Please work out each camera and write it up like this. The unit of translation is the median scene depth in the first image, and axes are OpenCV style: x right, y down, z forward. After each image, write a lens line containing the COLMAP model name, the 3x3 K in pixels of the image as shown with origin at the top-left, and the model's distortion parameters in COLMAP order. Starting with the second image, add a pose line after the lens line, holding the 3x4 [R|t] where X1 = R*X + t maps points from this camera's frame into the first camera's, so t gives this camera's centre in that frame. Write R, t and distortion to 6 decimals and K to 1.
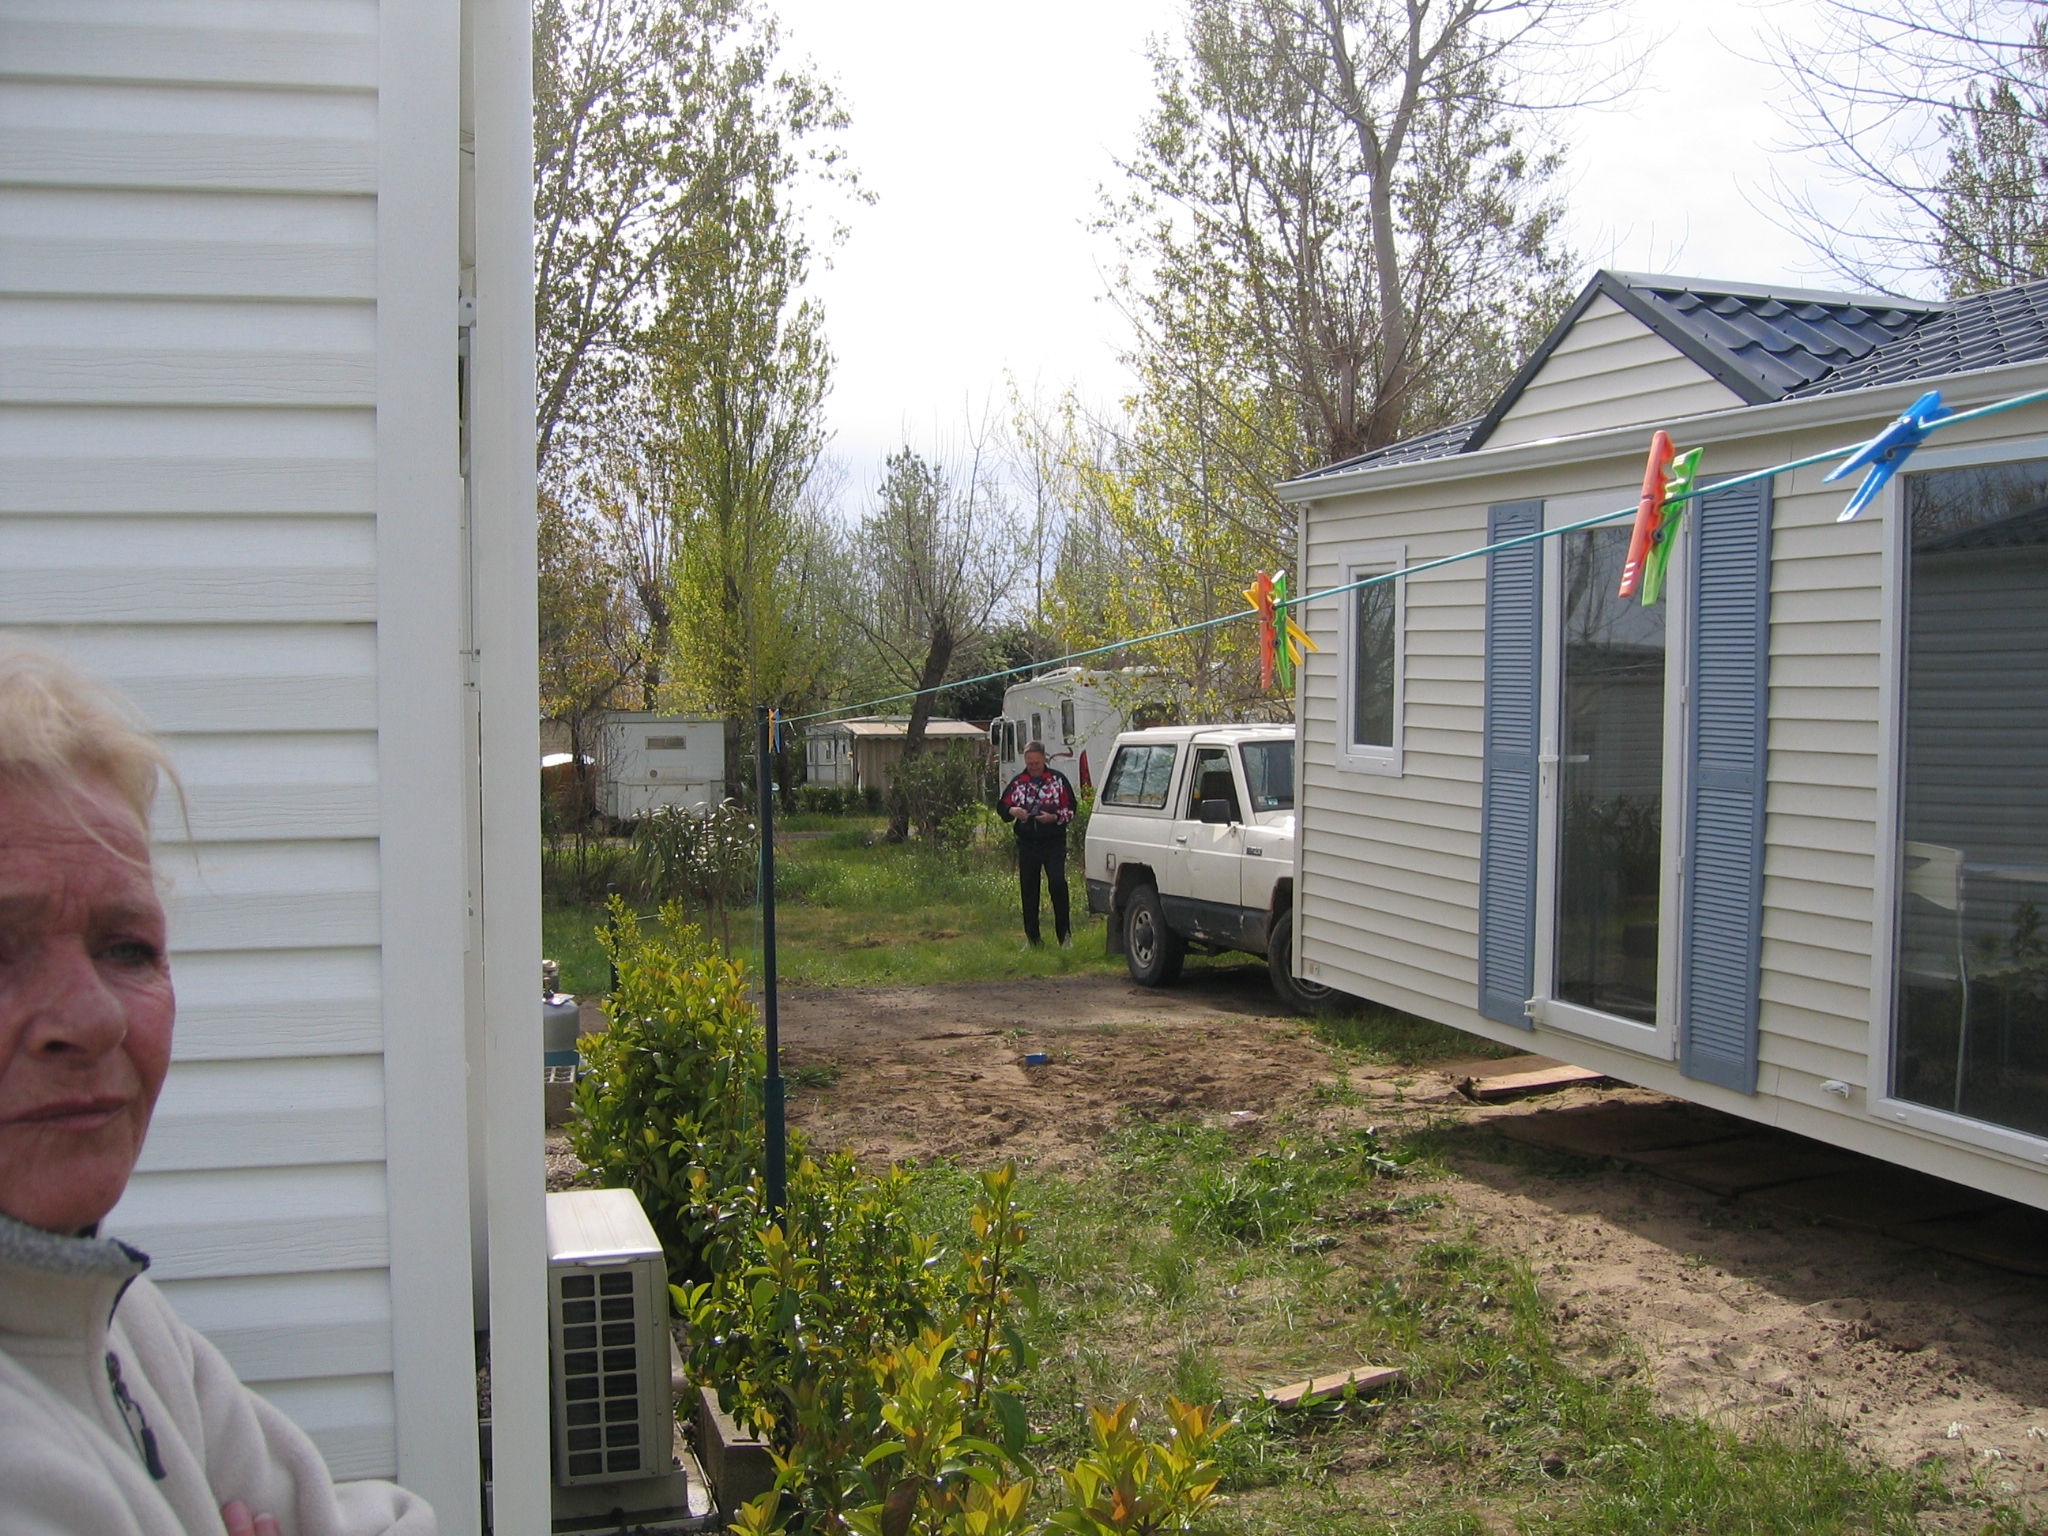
lens RADIAL K [[2203.7, 0, 1024.0], [0, 2203.7, 768.0], [0, 0, 1]] dist [-0.099817, 0.049679]
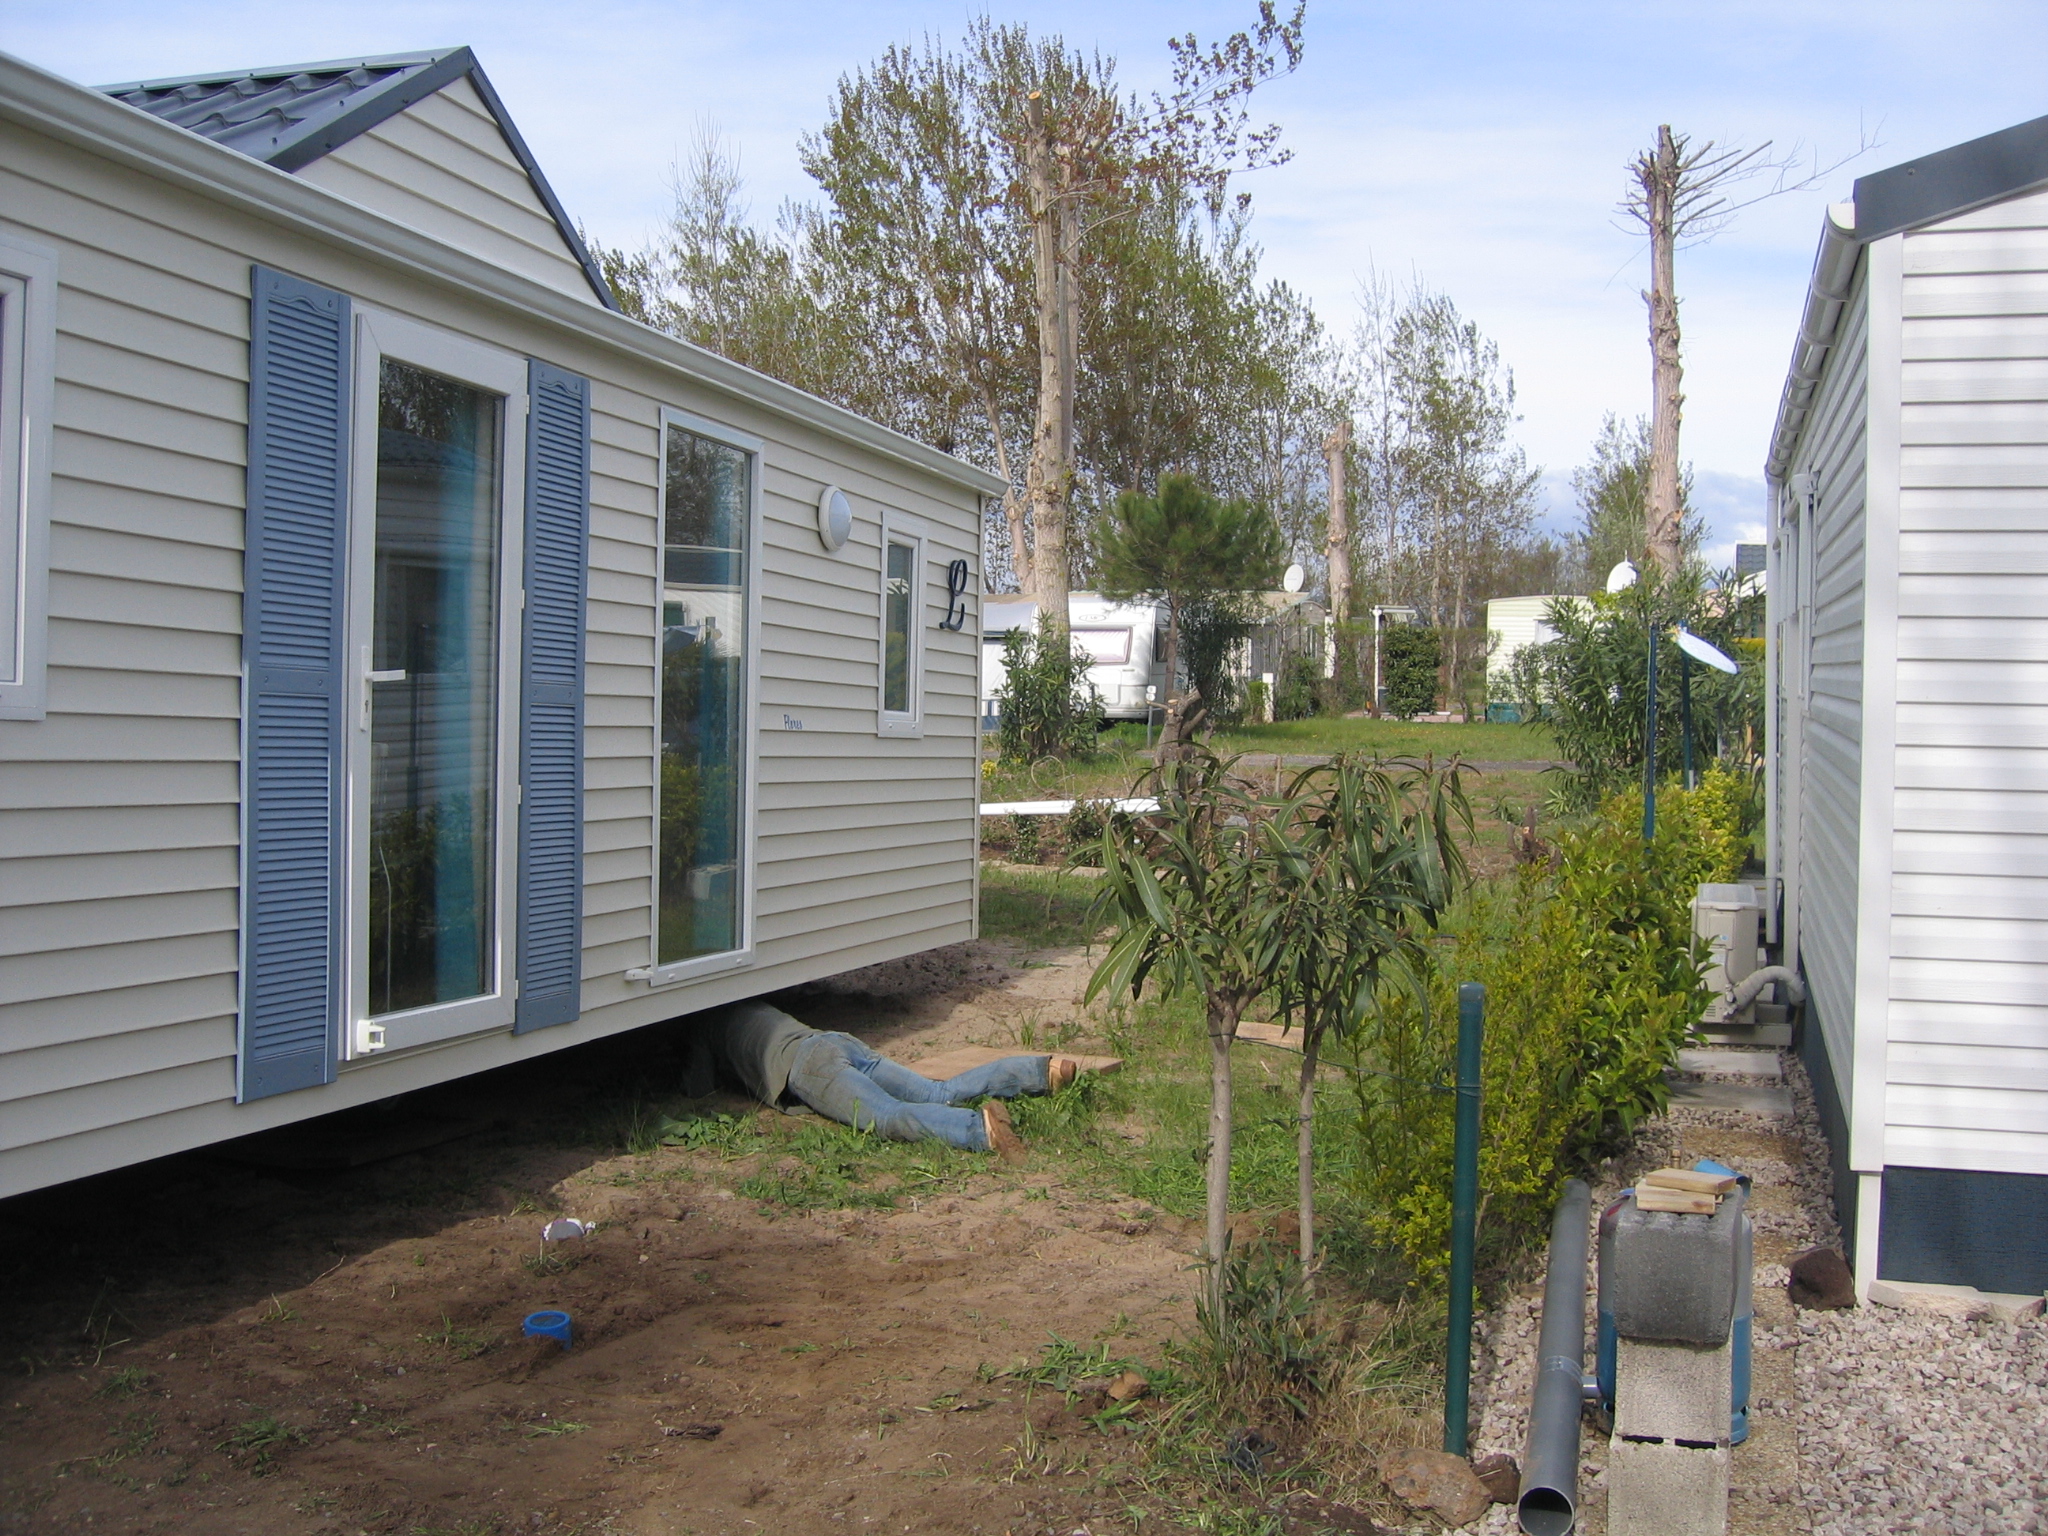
lens RADIAL K [[2203.7, 0, 1024.0], [0, 2203.7, 768.0], [0, 0, 1]] dist [-0.099817, 0.049679]
pose [[-0.825091, -0.024249, 0.564480, -0.327679], [0.007678, 0.998505, 0.054115, -0.011010], [-0.564948, 0.048984, -0.823671, 1.461131]]
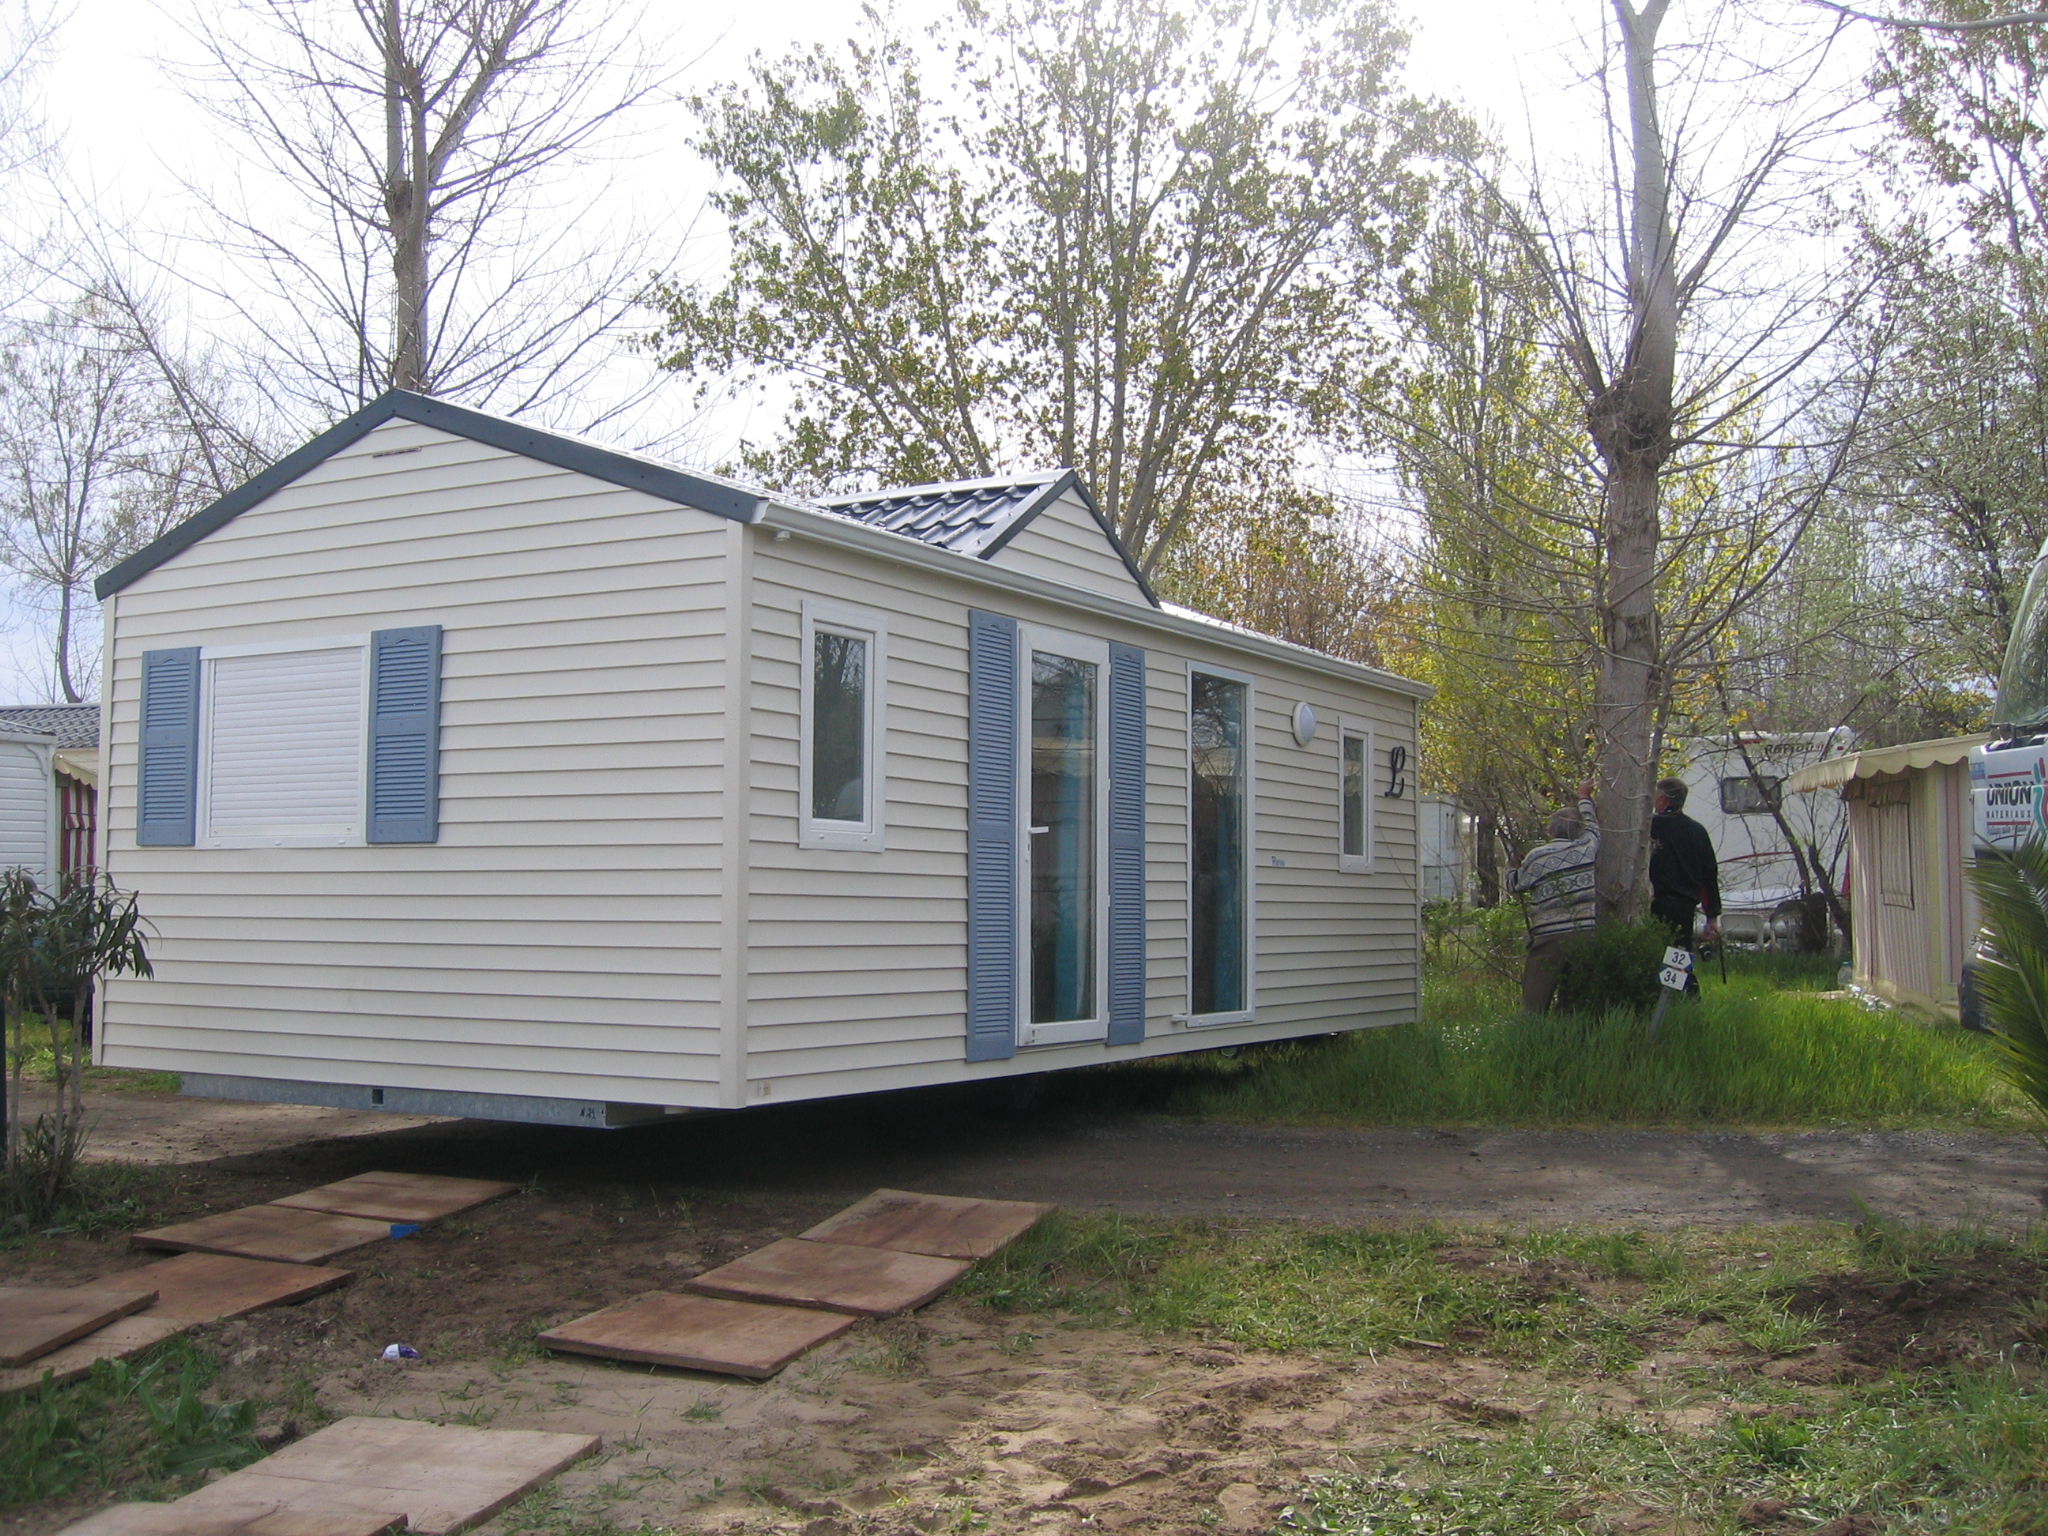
lens RADIAL K [[2203.7, 0, 1024.0], [0, 2203.7, 768.0], [0, 0, 1]] dist [-0.099817, 0.049679]
pose [[-0.671208, 0.042454, 0.740052, -0.690089], [0.031198, 0.999092, -0.029019, -0.003245], [-0.740612, 0.003610, -0.671923, 1.850166]]
